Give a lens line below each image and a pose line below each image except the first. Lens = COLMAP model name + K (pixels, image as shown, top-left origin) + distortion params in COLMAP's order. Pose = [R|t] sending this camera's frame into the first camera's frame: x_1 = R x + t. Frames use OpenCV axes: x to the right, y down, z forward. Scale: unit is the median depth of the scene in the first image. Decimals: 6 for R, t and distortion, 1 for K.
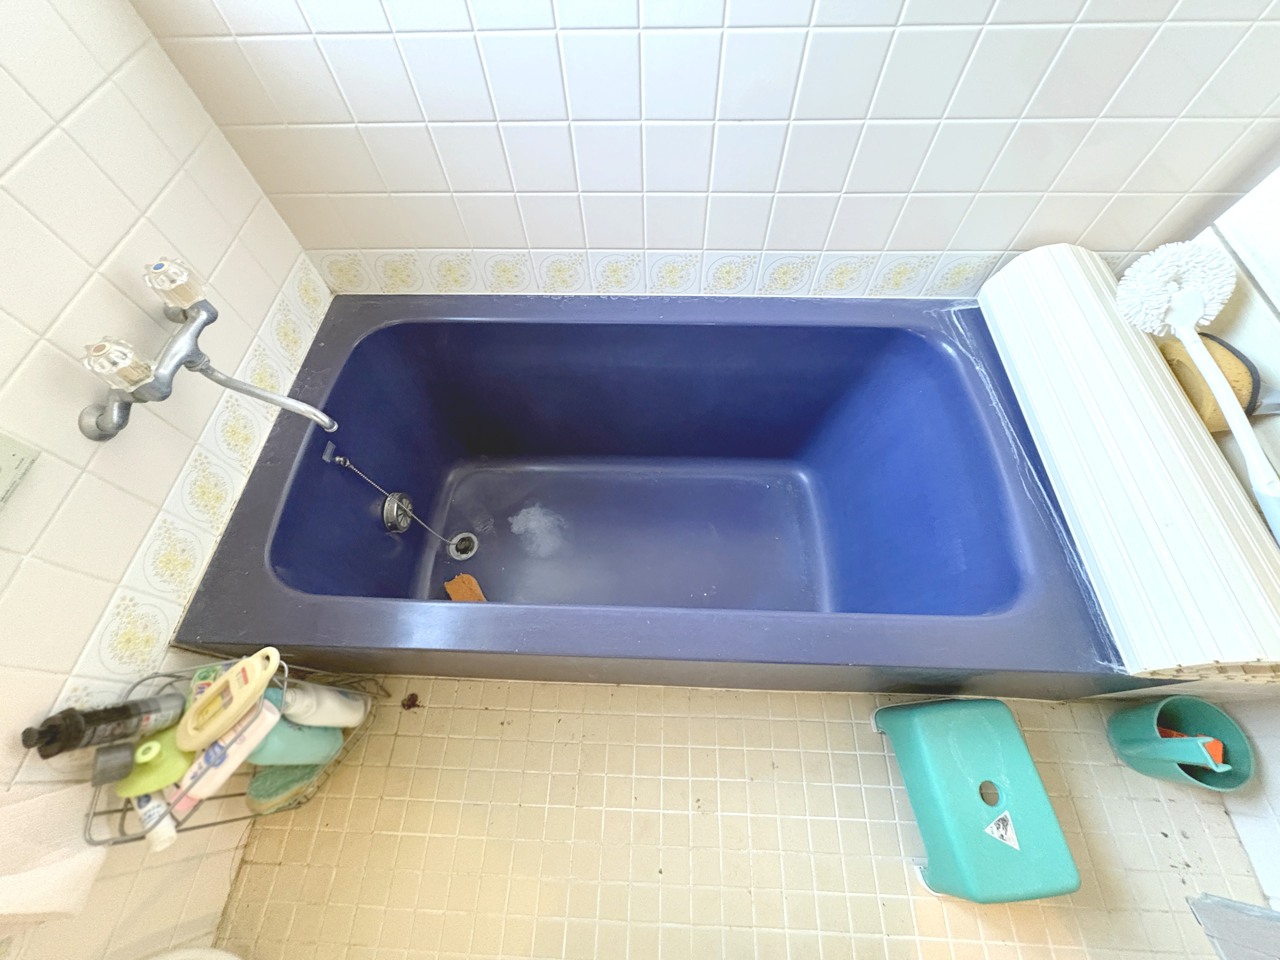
lens RADIAL K [[507.4, 0, 641.7], [0, 507.4, 476.1], [0, 0, 1]] dist [0.001566, -0.000109]
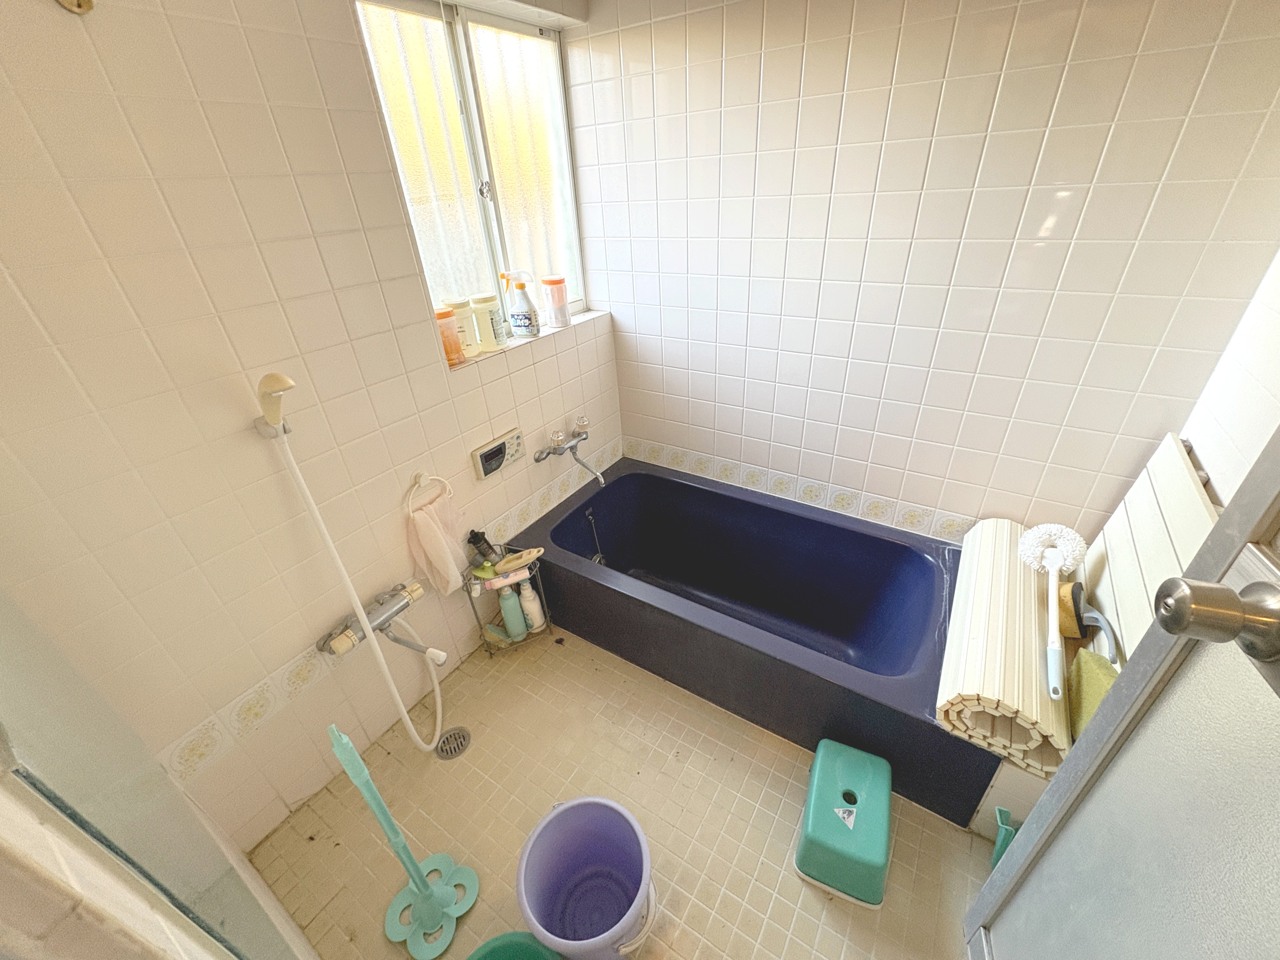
lens RADIAL K [[507.4, 0, 641.7], [0, 507.4, 476.1], [0, 0, 1]] dist [0.001566, -0.000109]
pose [[0.859699, 0.239674, -0.451080, 0.583344], [-0.432184, 0.812015, -0.392235, 0.682905], [0.272276, 0.532154, 0.801672, -0.845158]]
